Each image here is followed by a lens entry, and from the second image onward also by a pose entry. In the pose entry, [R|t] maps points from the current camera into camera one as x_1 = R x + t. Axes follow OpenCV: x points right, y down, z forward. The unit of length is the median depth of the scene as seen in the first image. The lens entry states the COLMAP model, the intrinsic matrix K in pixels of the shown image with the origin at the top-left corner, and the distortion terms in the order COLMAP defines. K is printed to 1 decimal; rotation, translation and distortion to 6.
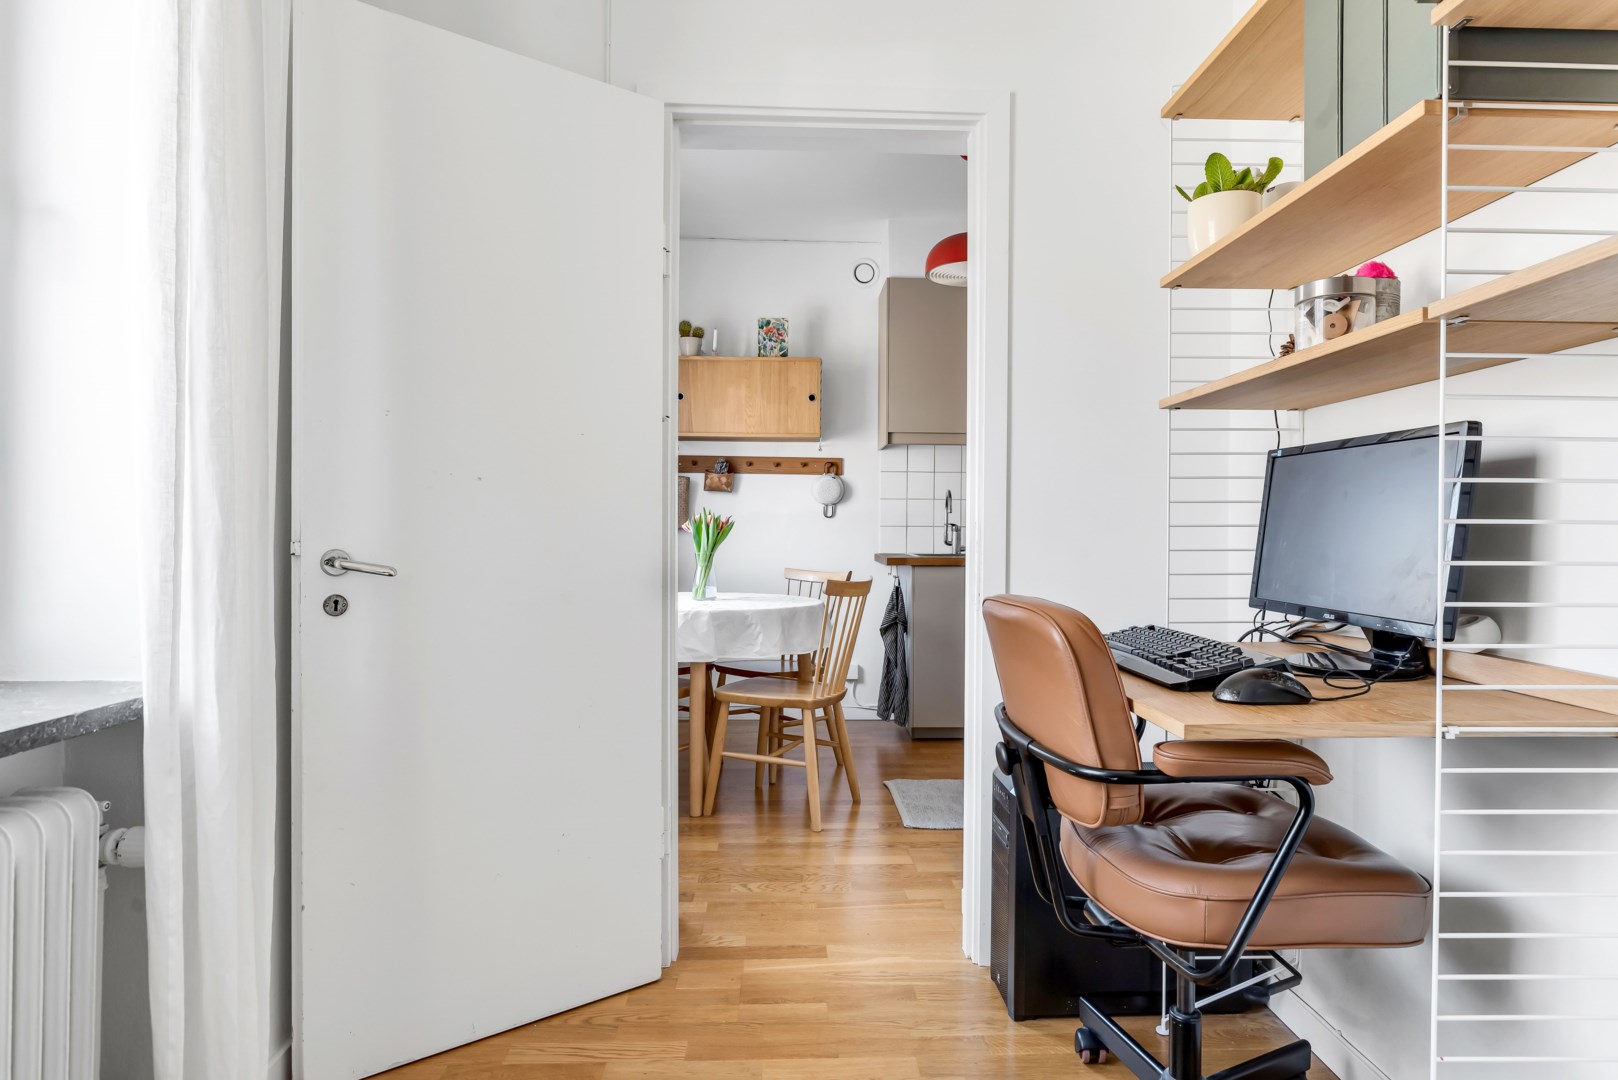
lens RADIAL K [[906.9, 0, 856.9], [0, 906.9, 533.6], [0, 0, 1]] dist [0.003789, 0.000156]
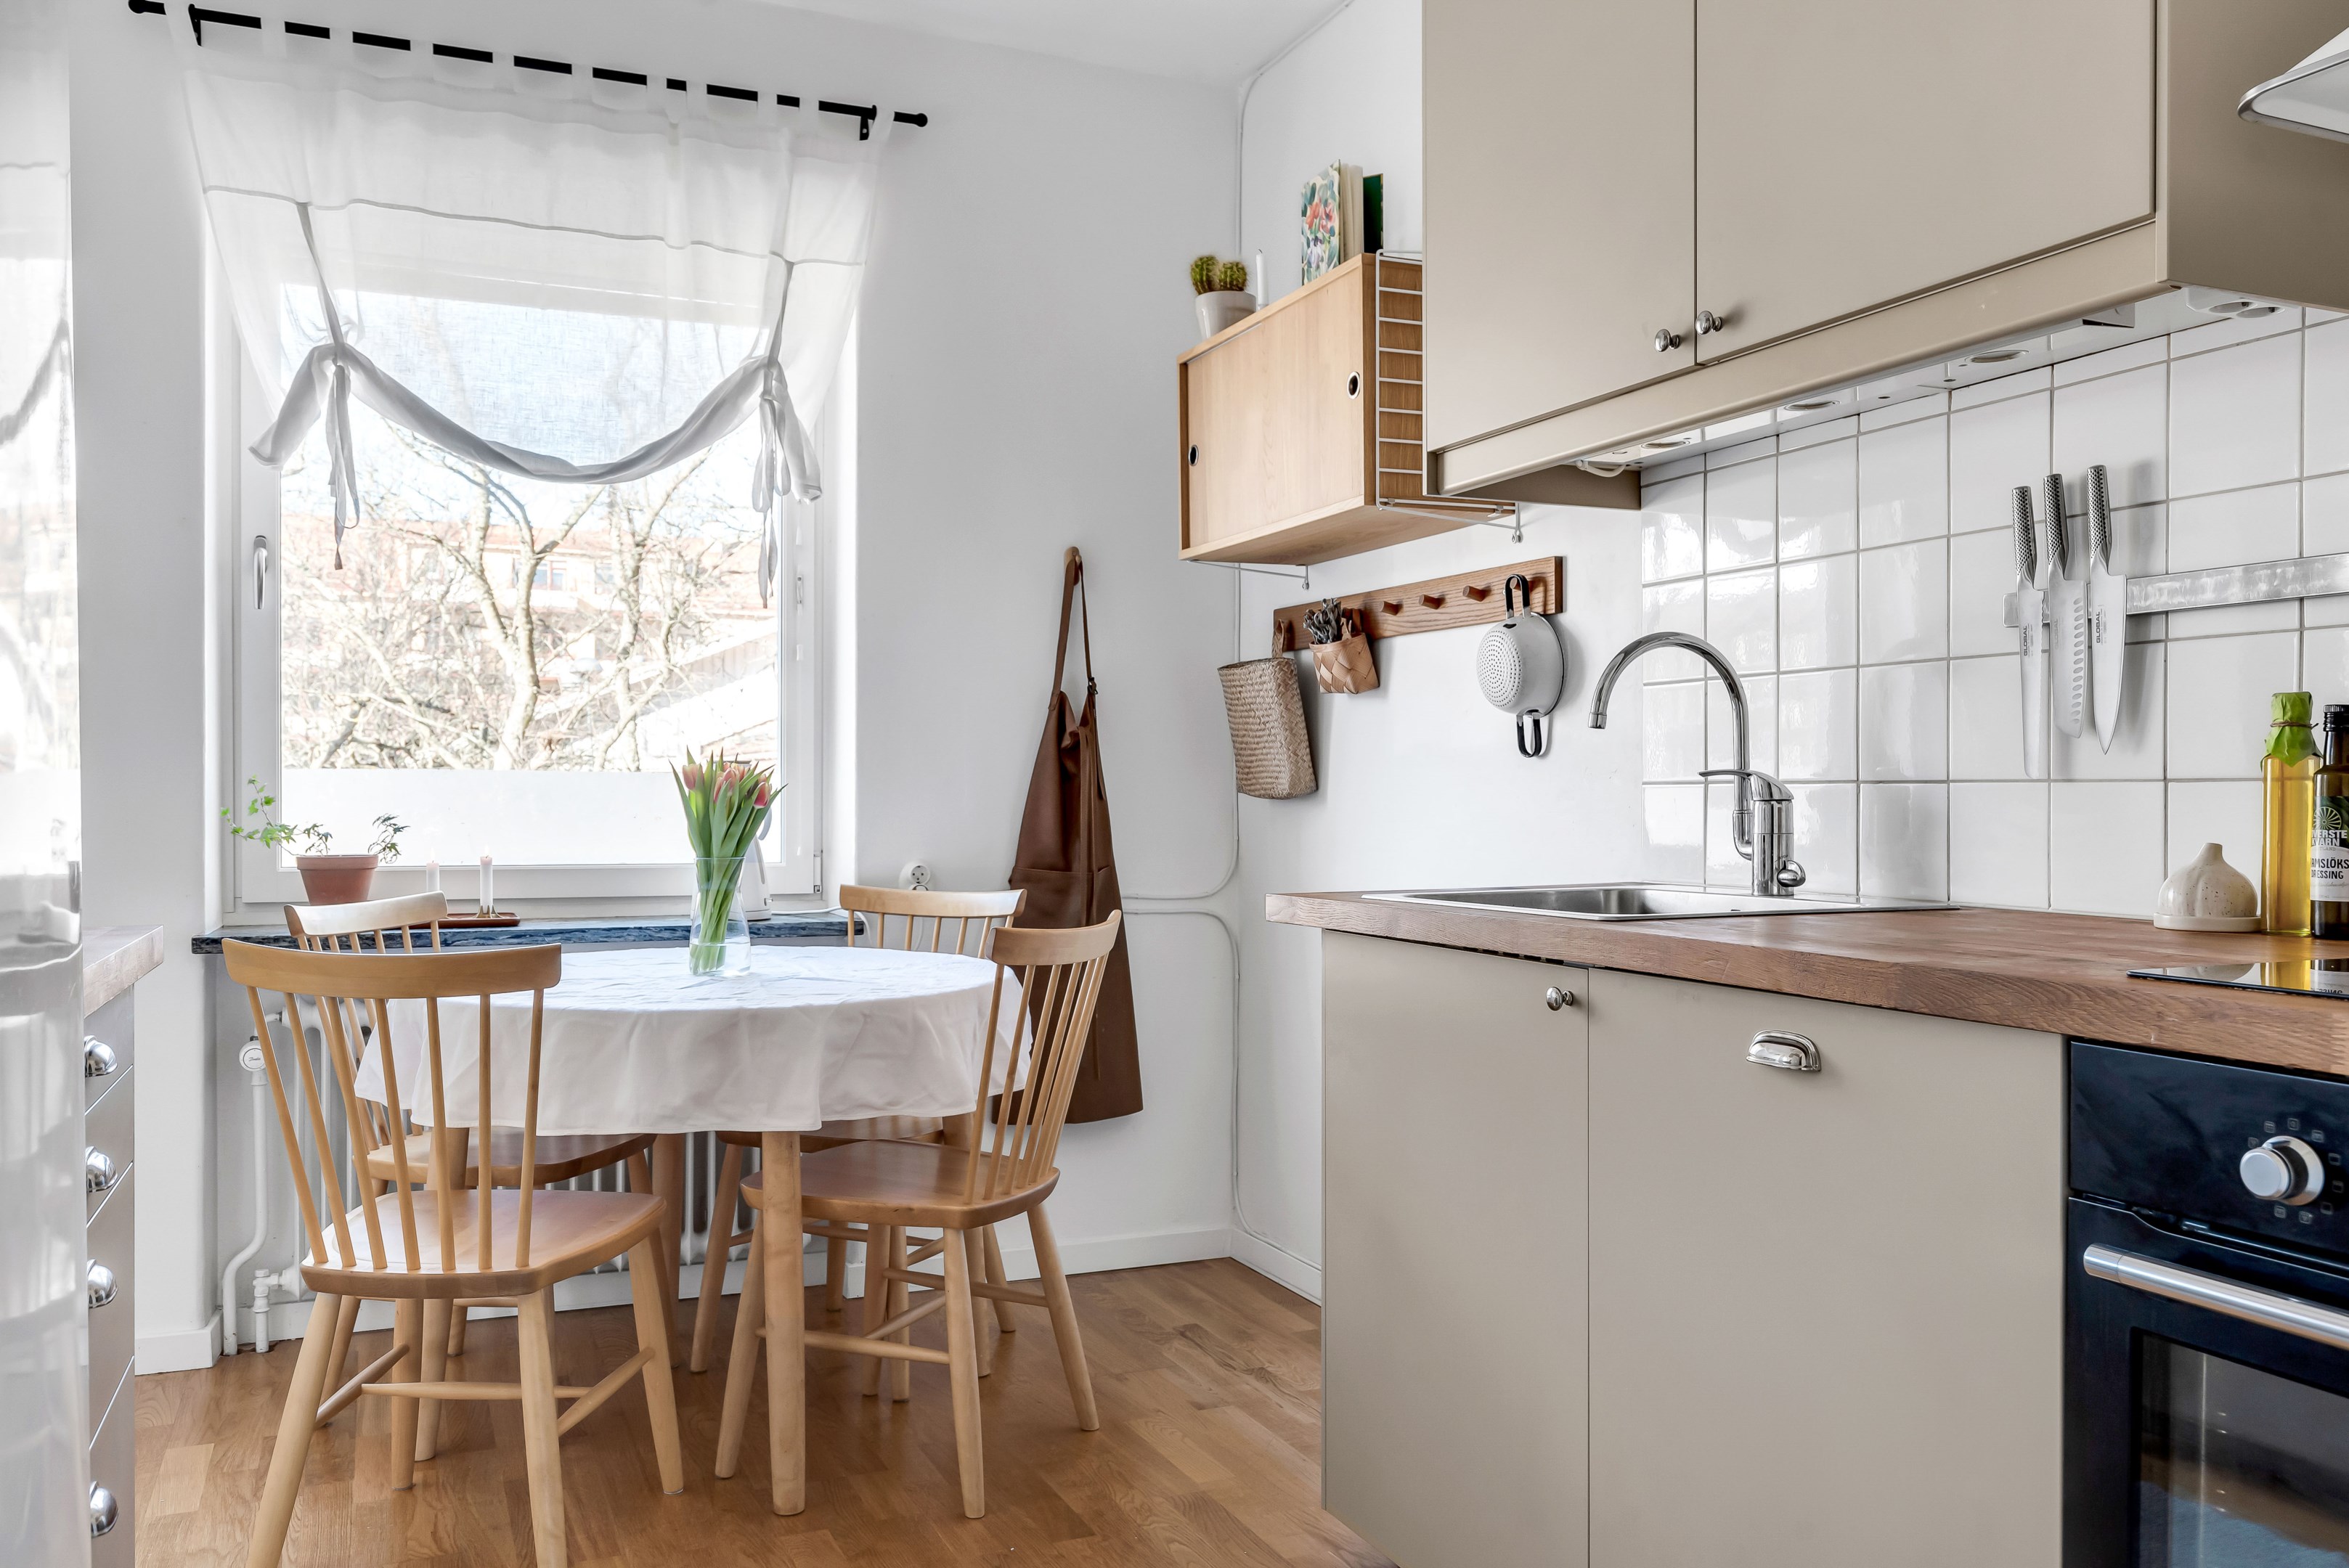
lens RADIAL K [[1840.8, 0, 1248.6], [0, 1840.8, 800.2], [0, 0, 1]] dist [-0.014884, 0.009826]
pose [[0.355478, -0.002494, -0.934681, 0.538872], [0.003270, 0.999994, -0.001425, -0.002813], [0.934679, -0.002550, 0.355484, 0.729932]]
